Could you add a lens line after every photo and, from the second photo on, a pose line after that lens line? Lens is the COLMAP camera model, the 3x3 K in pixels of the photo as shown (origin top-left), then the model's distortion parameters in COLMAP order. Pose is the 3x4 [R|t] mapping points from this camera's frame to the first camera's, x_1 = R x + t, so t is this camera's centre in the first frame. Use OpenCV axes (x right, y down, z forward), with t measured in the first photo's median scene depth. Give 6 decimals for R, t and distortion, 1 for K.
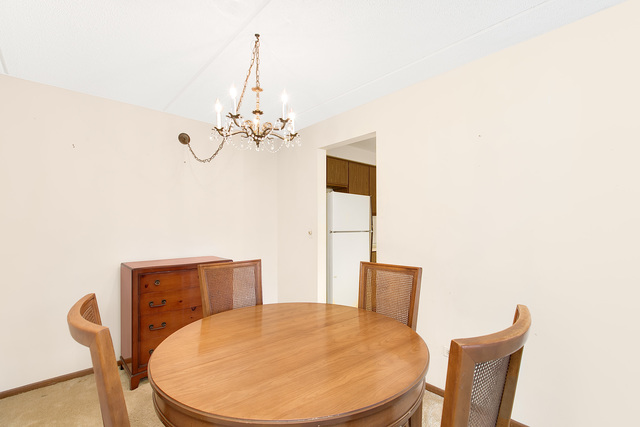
lens RADIAL K [[286.8, 0, 318.3], [0, 286.8, 219.0], [0, 0, 1]] dist [0.001929, 0.000048]
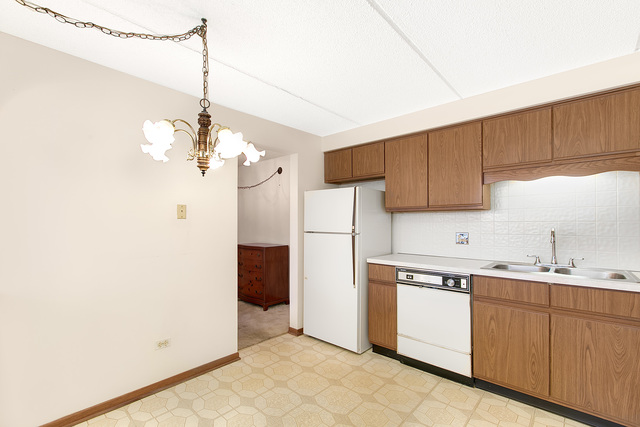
lens RADIAL K [[285.2, 0, 321.3], [0, 285.2, 220.5], [0, 0, 1]] dist [-0.000708, -0.000599]
pose [[0.110169, -0.009952, -0.993863, 0.950897], [0.006321, 0.999937, -0.009312, 0.014624], [0.993893, -0.005256, 0.110225, 0.868051]]
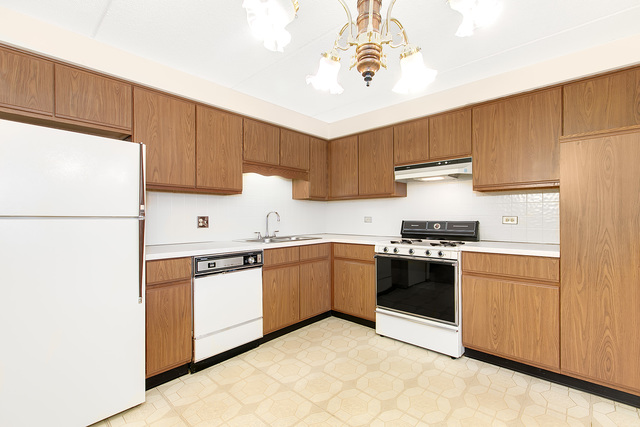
lens RADIAL K [[286.8, 0, 318.3], [0, 286.8, 219.0], [0, 0, 1]] dist [0.001929, 0.000048]
pose [[0.995344, -0.005117, 0.096253, 0.445858], [0.004035, 0.999926, 0.011435, 0.042497], [-0.096304, -0.010993, 0.995291, 0.522075]]
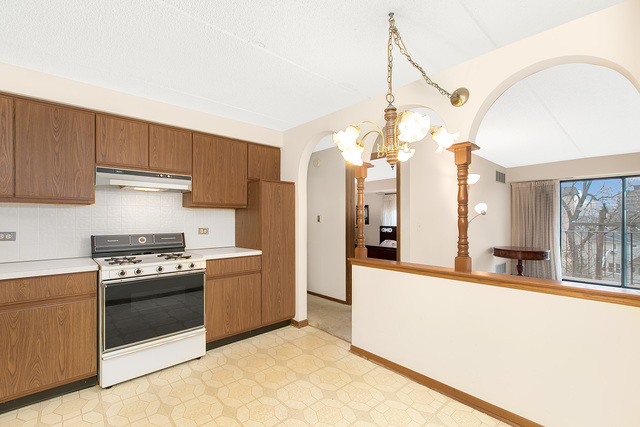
lens RADIAL K [[286.8, 0, 318.3], [0, 286.8, 219.0], [0, 0, 1]] dist [0.001929, 0.000048]
pose [[-0.008288, 0.000400, 0.999966, 0.082996], [-0.006219, 0.999981, -0.000451, 0.015674], [-0.999946, -0.006222, -0.008285, 0.852822]]
